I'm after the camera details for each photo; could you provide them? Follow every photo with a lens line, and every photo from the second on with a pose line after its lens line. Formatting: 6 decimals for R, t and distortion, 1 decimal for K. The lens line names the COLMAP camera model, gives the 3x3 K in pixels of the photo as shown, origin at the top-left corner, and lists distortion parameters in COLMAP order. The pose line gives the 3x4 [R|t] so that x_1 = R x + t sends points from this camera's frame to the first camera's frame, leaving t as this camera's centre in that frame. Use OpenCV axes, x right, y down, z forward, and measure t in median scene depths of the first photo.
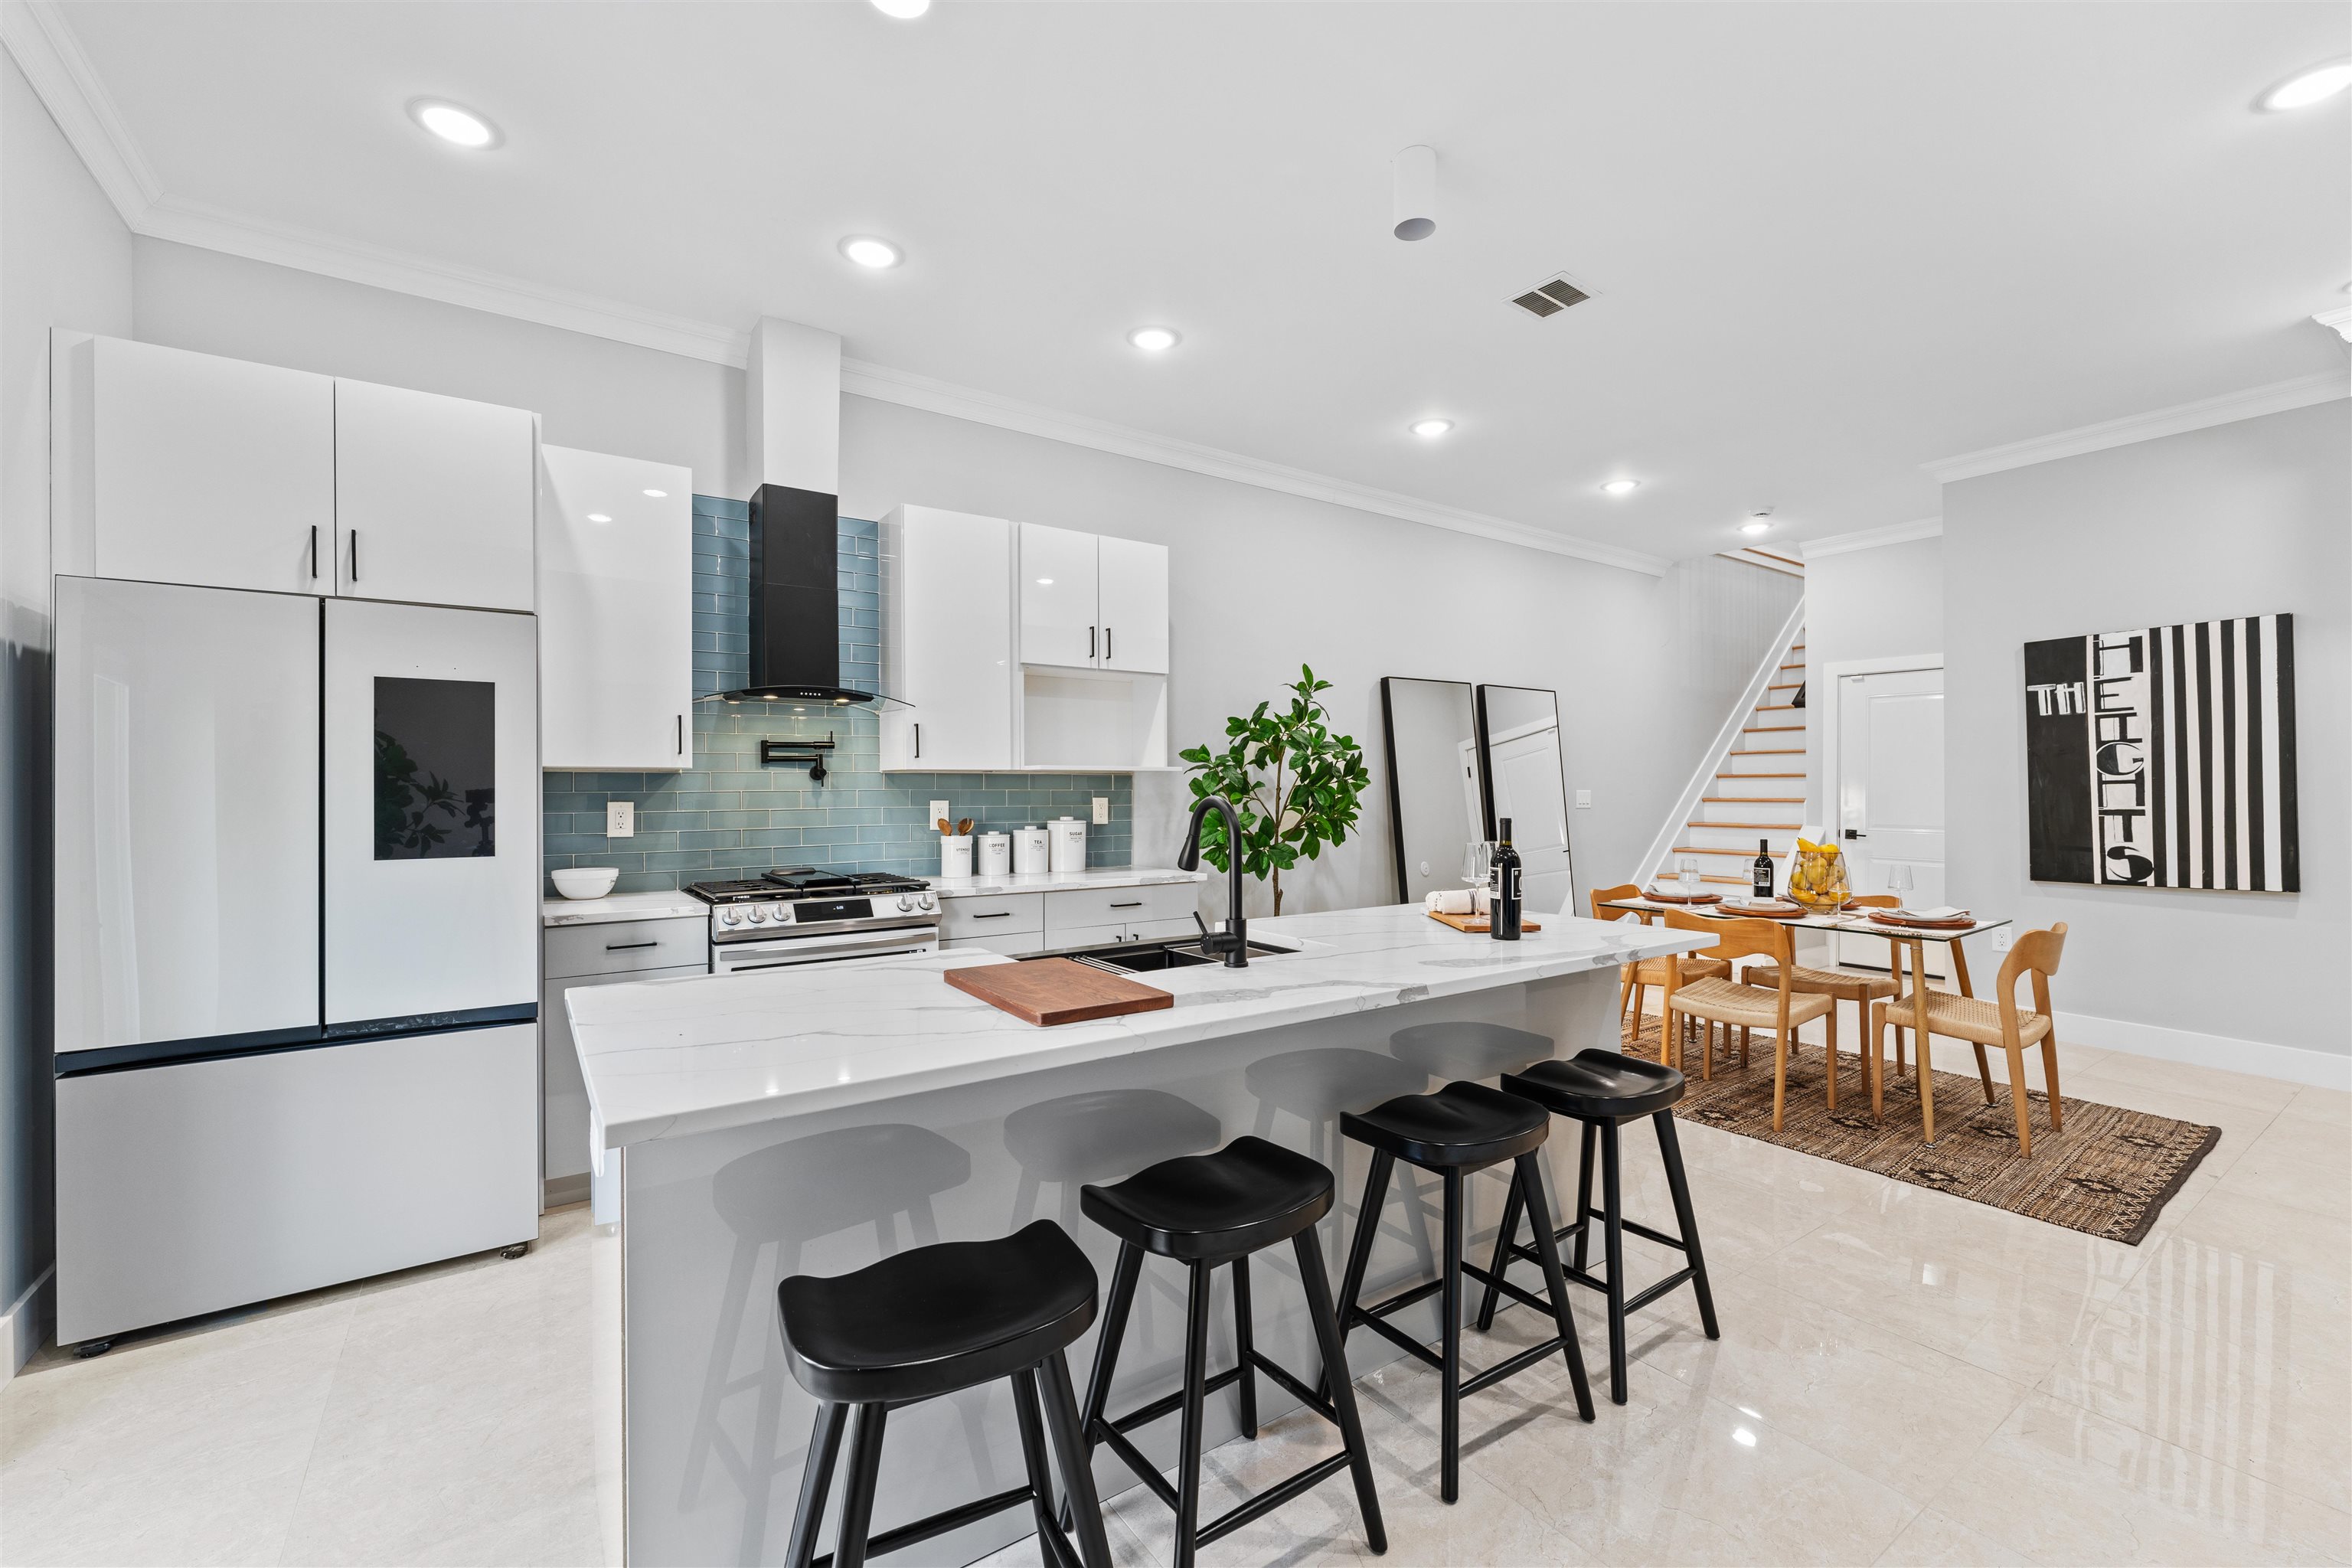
lens RADIAL K [[965.1, 0, 1175.5], [0, 965.1, 787.0], [0, 0, 1]] dist [0.000318, -0.000046]
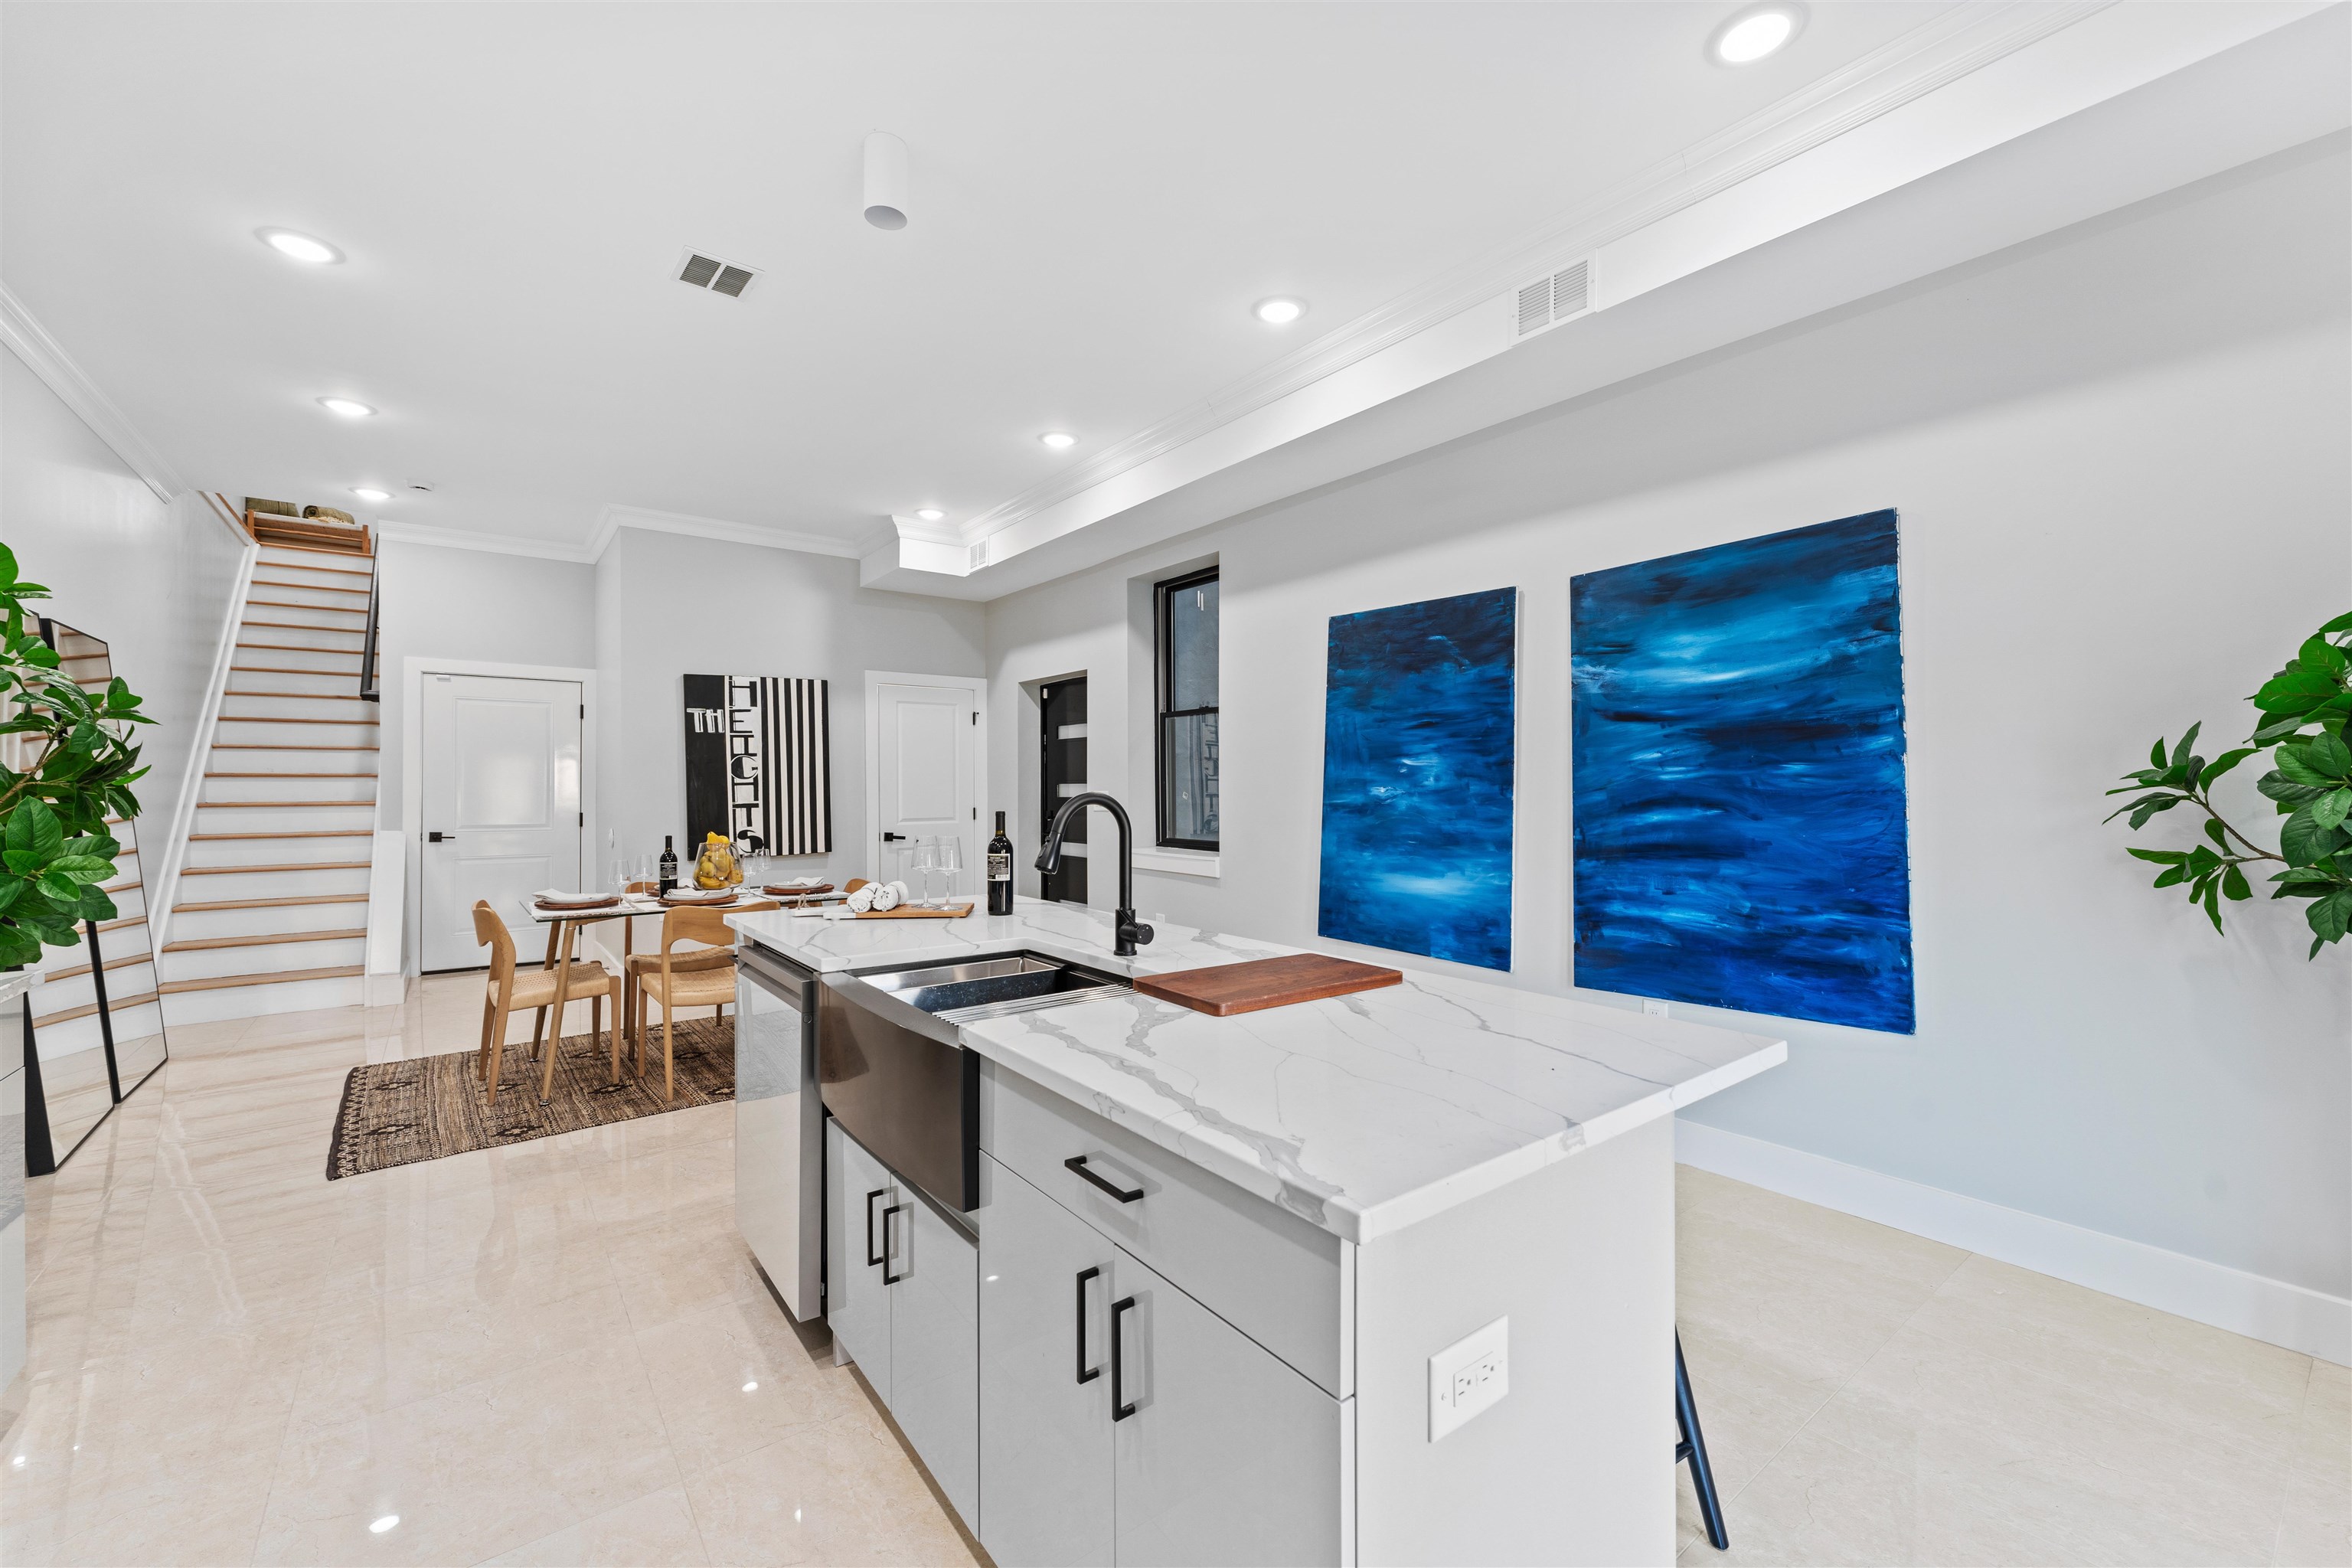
lens RADIAL K [[942.8, 0, 1184.6], [0, 942.8, 777.4], [0, 0, 1]] dist [-0.003564, 0.000755]
pose [[-0.038640, 0.012251, 0.999178, -0.405998], [0.001791, 0.999924, -0.012191, 0.003061], [-0.999252, 0.001318, -0.038659, 0.416245]]
